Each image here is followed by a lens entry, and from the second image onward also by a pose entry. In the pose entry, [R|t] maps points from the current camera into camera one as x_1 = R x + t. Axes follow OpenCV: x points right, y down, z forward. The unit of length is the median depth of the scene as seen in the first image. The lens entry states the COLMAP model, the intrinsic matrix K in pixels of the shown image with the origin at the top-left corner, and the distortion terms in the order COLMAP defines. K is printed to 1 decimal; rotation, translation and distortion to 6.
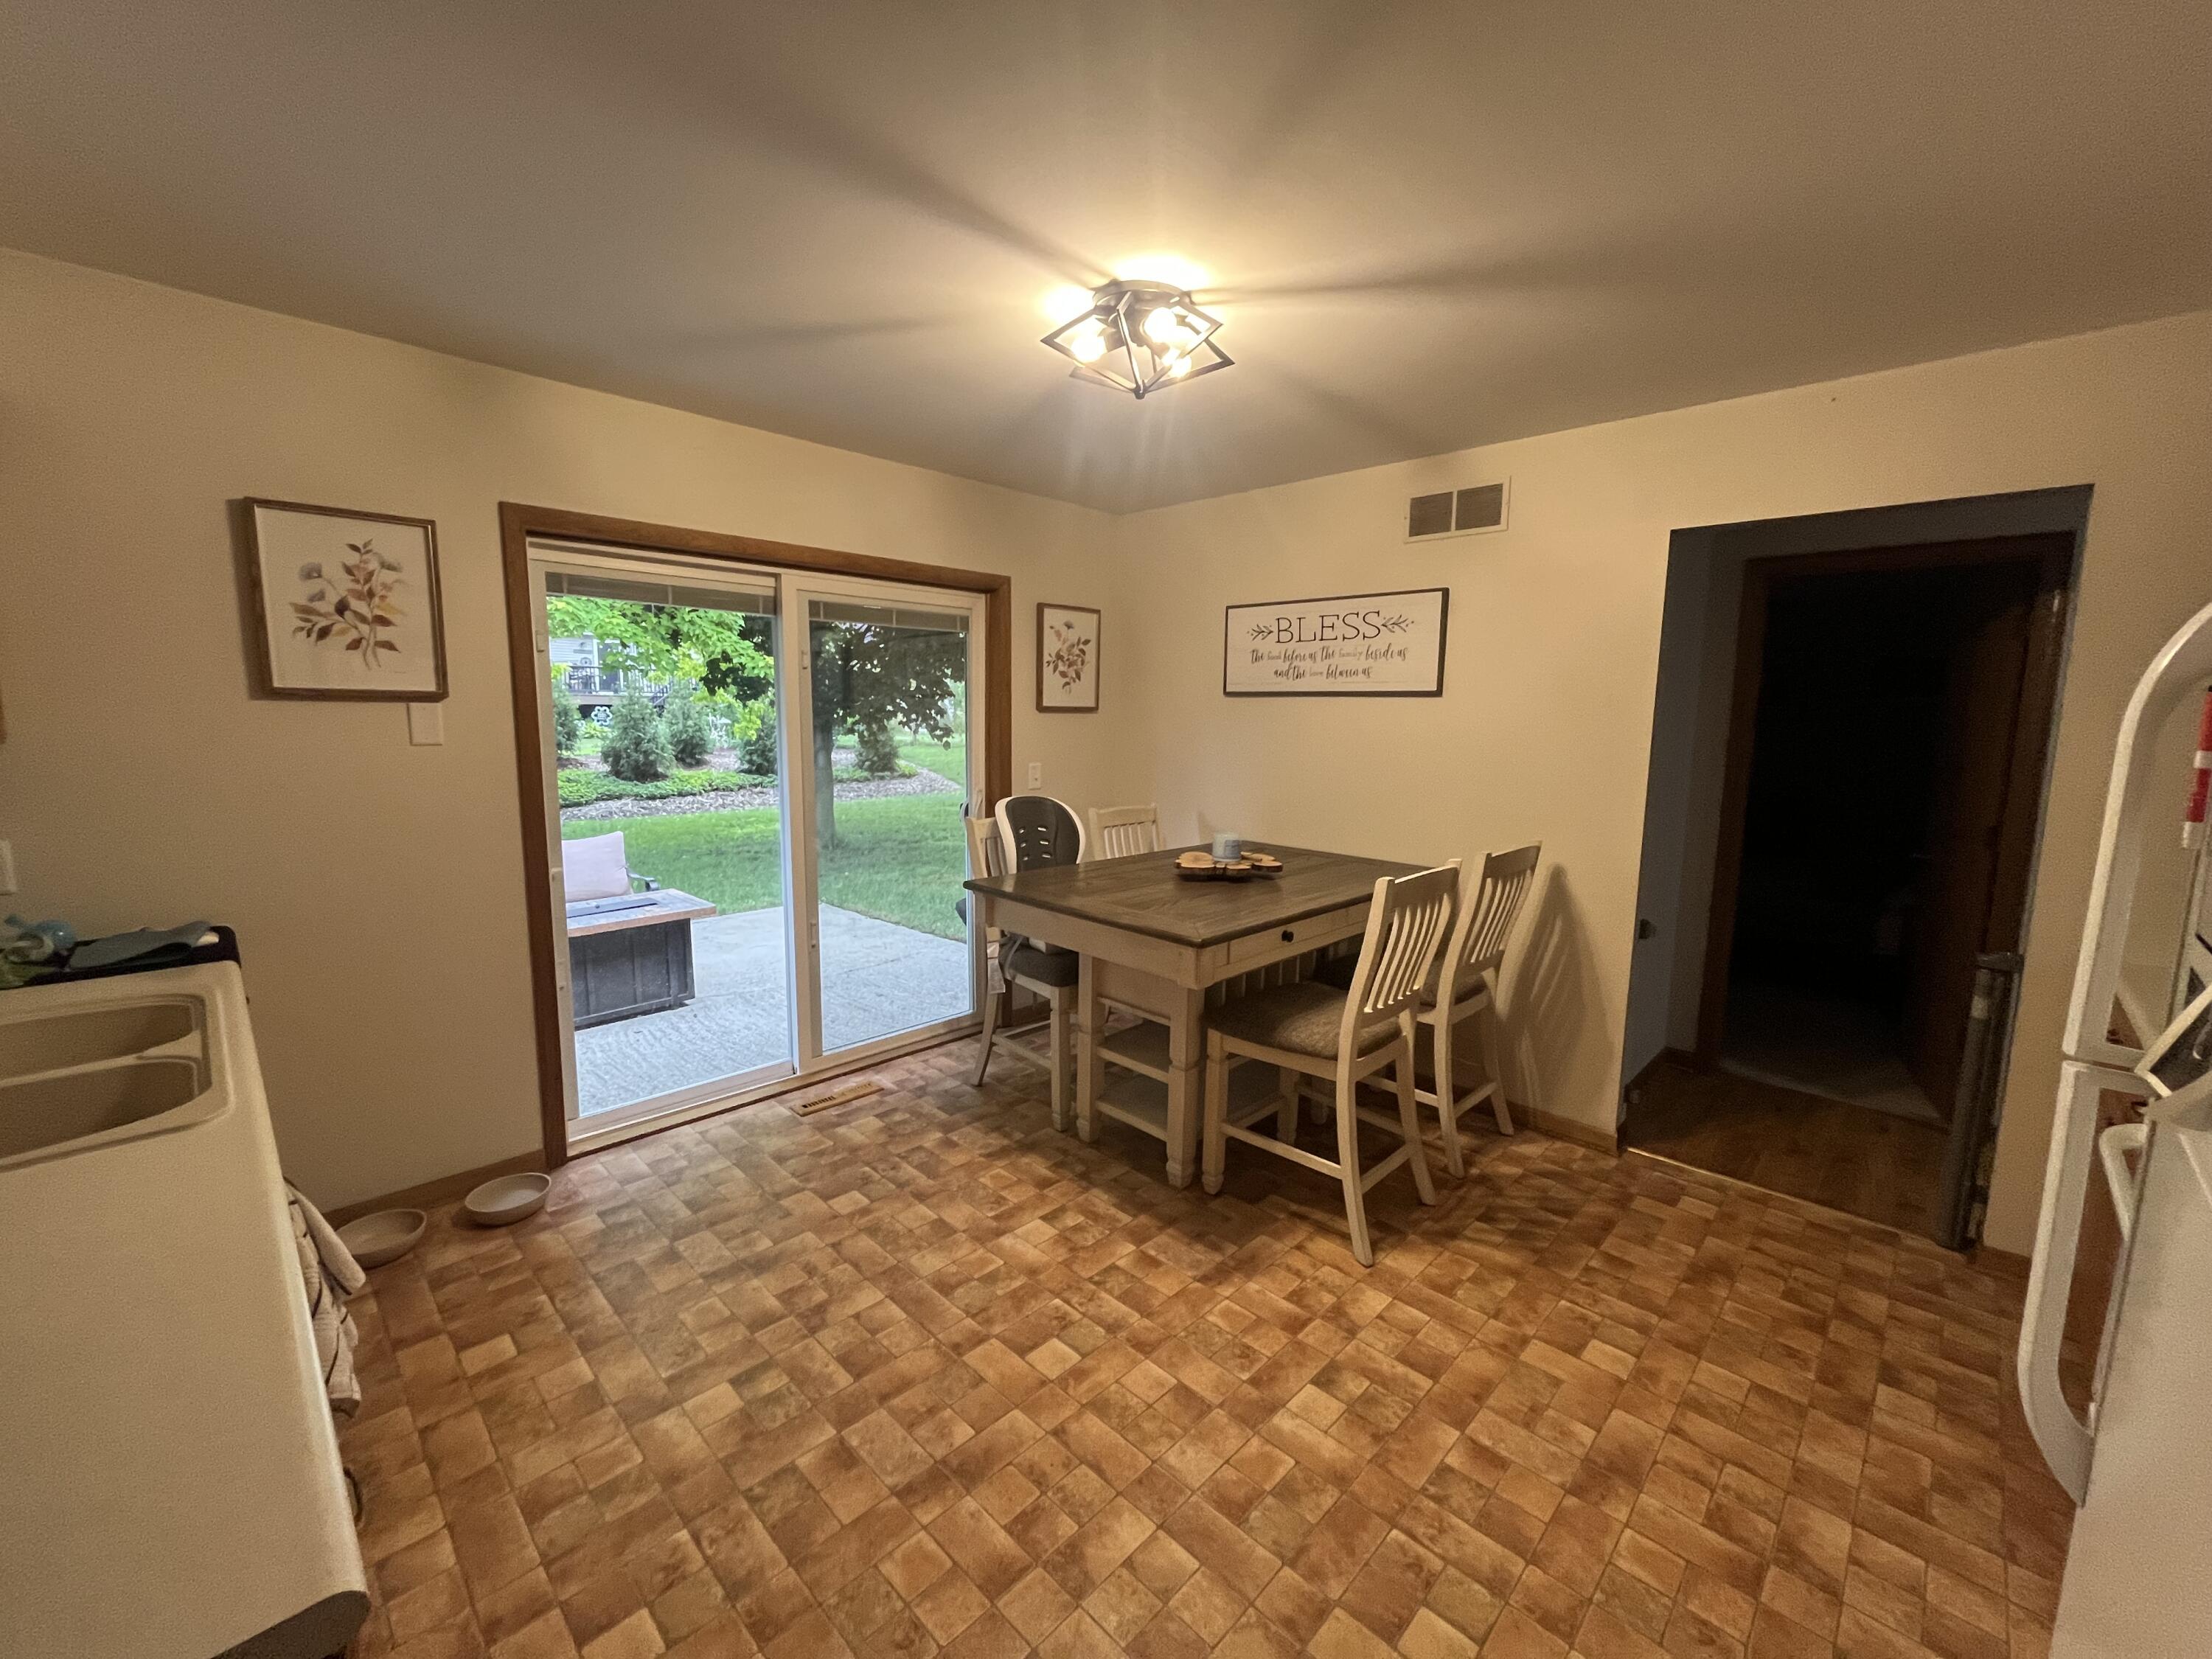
lens RADIAL K [[874.1, 0, 1159.9], [0, 874.1, 836.2], [0, 0, 1]] dist [-0.011765, 0.000448]
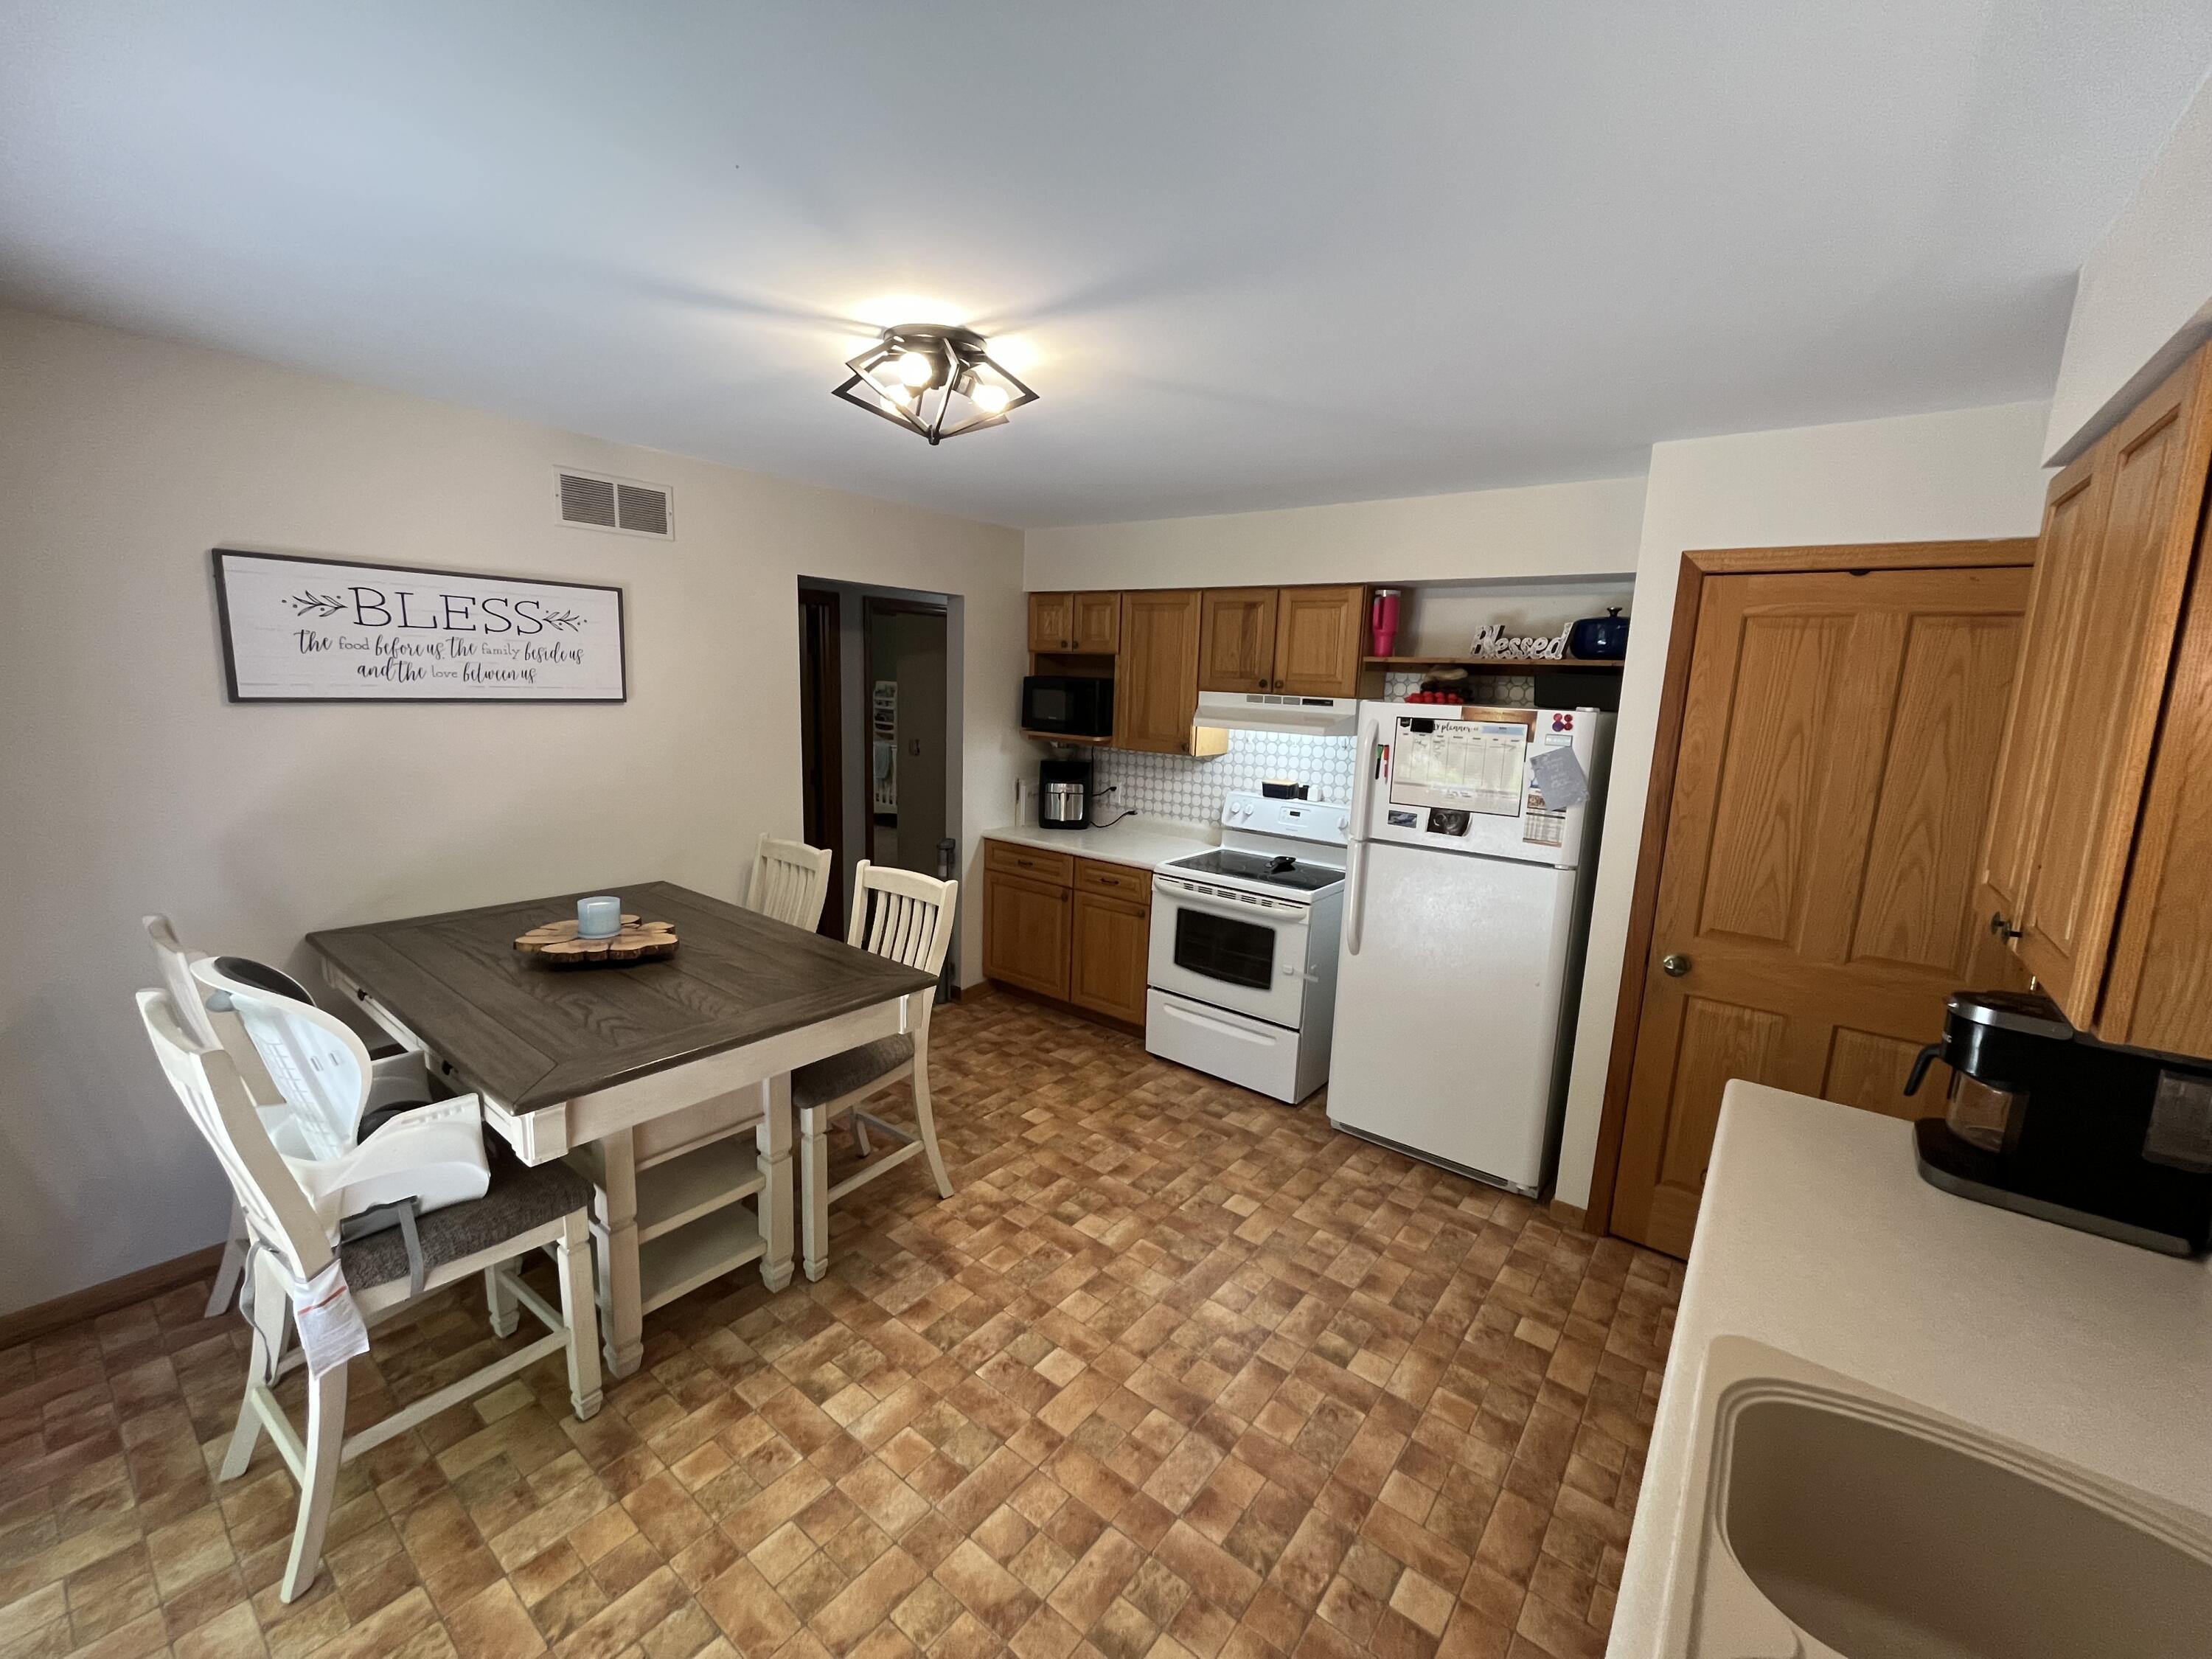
lens RADIAL K [[890.3, 0, 1106.0], [0, 890.3, 829.5], [0, 0, 1]] dist [-0.017475, 0.000062]
pose [[-0.080991, -0.148271, 0.985625, -0.834402], [0.143939, 0.976768, 0.158766, -0.134410], [-0.986267, 0.154729, -0.057767, 0.720088]]
